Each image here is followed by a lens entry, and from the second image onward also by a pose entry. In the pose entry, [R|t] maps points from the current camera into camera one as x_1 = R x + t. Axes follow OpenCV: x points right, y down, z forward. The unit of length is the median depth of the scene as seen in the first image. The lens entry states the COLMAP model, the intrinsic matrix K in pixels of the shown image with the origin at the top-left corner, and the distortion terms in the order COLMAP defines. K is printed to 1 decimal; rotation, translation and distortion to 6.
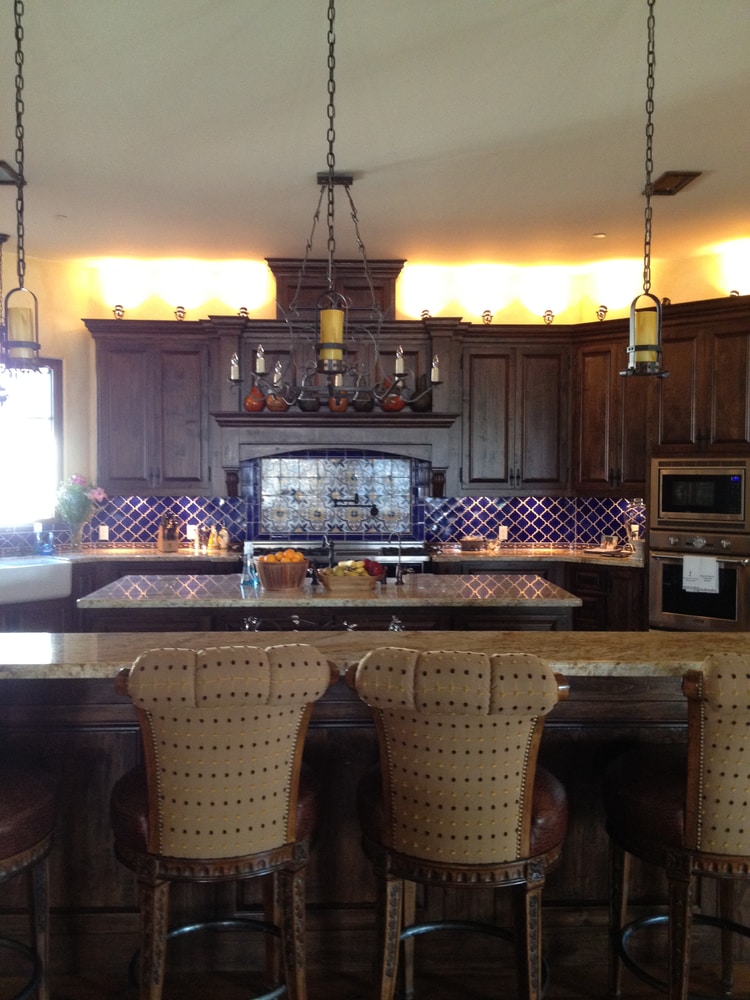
lens RADIAL K [[945.6, 0, 379.8], [0, 945.6, 507.1], [0, 0, 1]] dist [0.155539, -0.321120]
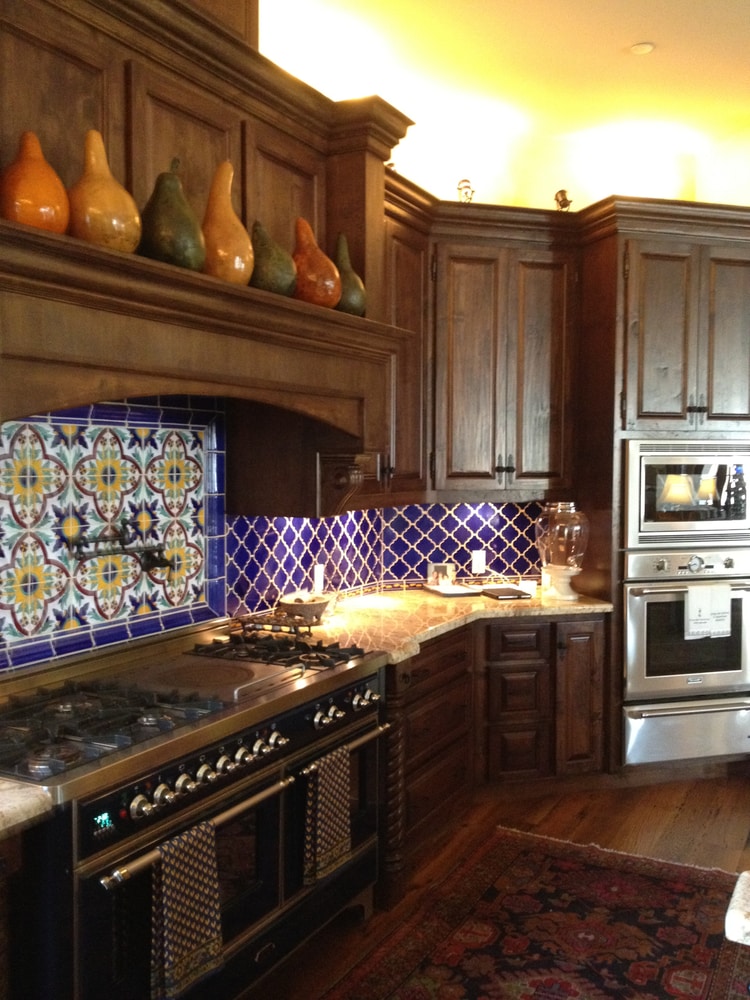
lens RADIAL K [[945.6, 0, 379.8], [0, 945.6, 507.1], [0, 0, 1]] dist [0.155539, -0.321120]
pose [[0.495669, -0.047727, 0.867199, -0.303918], [0.031135, 0.998824, 0.037176, -0.030034], [-0.867954, 0.008573, 0.496571, 0.718760]]
